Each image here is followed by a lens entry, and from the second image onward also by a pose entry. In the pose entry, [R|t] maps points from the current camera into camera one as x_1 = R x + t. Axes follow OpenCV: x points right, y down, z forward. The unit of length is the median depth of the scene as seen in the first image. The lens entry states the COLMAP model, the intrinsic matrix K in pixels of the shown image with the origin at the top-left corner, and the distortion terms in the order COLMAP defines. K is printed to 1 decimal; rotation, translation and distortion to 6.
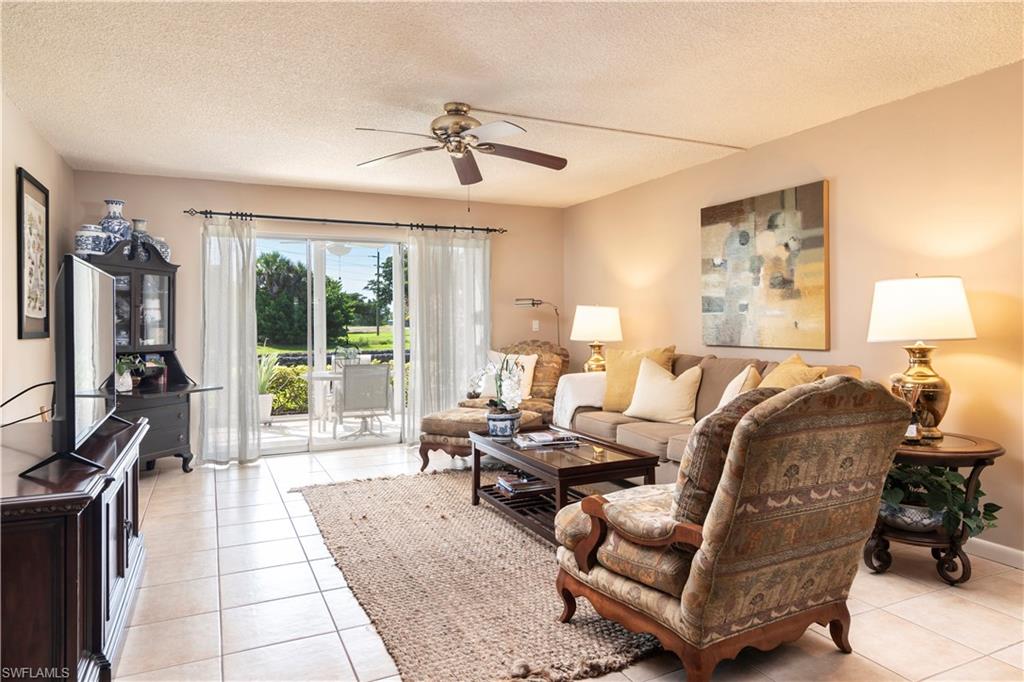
lens RADIAL K [[621.7, 0, 511.9], [0, 621.7, 339.1], [0, 0, 1]] dist [0.002526, 0.000091]
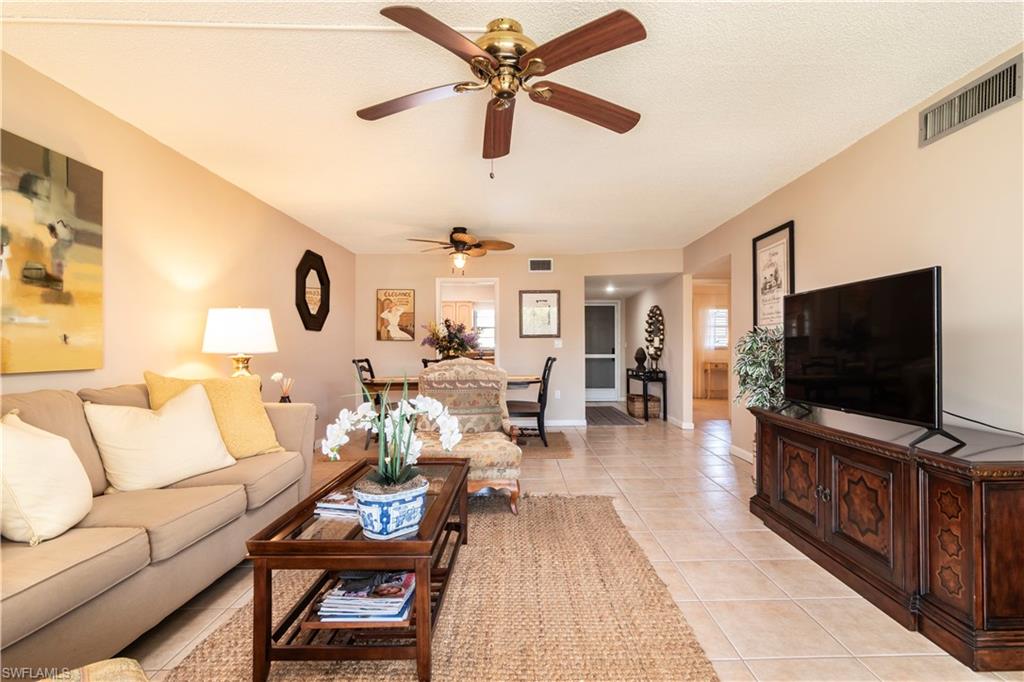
lens RADIAL K [[492.6, 0, 514.9], [0, 492.6, 341.7], [0, 0, 1]] dist [-0.000522, -0.000112]
pose [[-0.902195, 0.006313, 0.431282, -0.288176], [0.011359, 0.999894, 0.009125, -0.018820], [-0.431179, 0.013132, -0.902171, 1.289635]]
